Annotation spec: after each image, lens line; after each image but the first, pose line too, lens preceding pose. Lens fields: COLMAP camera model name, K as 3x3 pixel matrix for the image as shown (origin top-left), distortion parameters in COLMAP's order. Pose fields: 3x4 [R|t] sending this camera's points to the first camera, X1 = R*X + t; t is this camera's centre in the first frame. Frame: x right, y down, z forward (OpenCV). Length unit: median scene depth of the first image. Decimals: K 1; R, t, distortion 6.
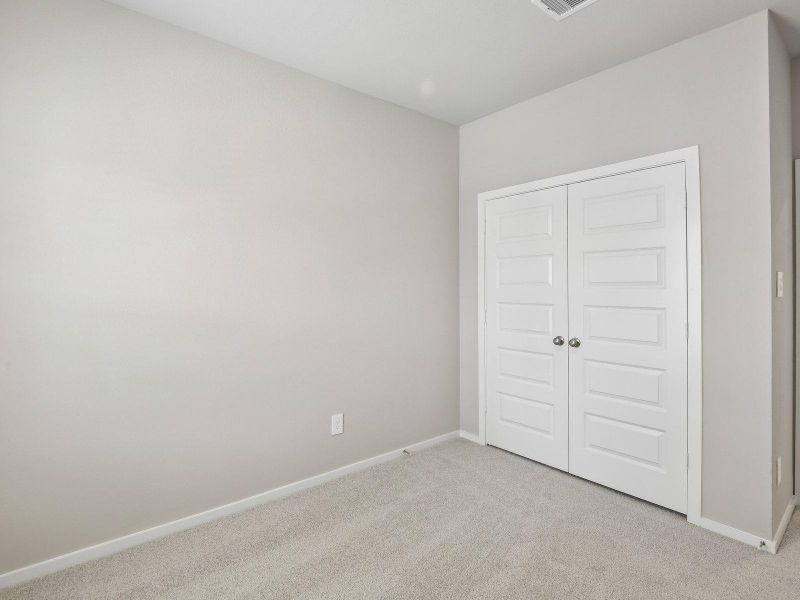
lens RADIAL K [[593.0, 0, 400.0], [0, 593.0, 268.7], [0, 0, 1]] dist [-0.055468, -0.002834]
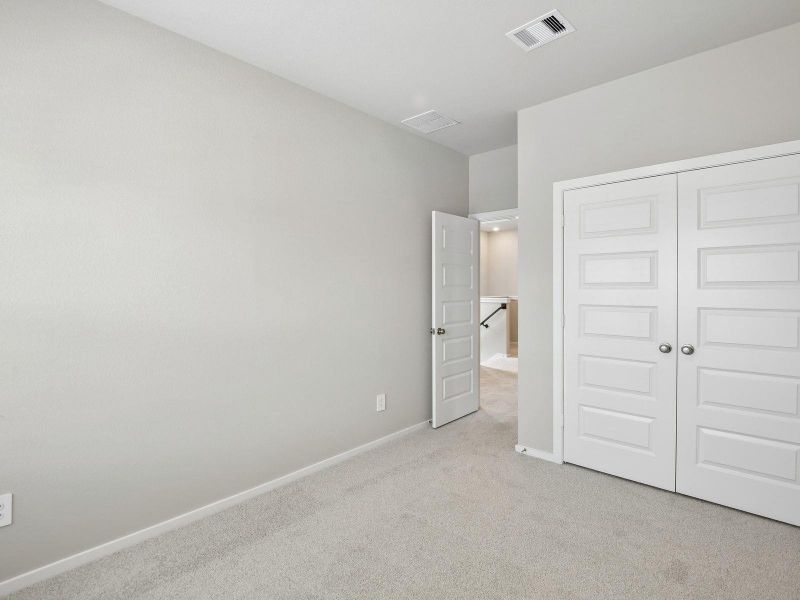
lens RADIAL K [[413.2, 0, 402.8], [0, 413.2, 288.2], [0, 0, 1]] dist [-0.010811, -0.001264]
pose [[0.953070, -0.004118, 0.302723, -0.297777], [-0.005311, 0.999526, 0.030315, 0.015175], [-0.302705, -0.030500, 0.952596, 0.521142]]
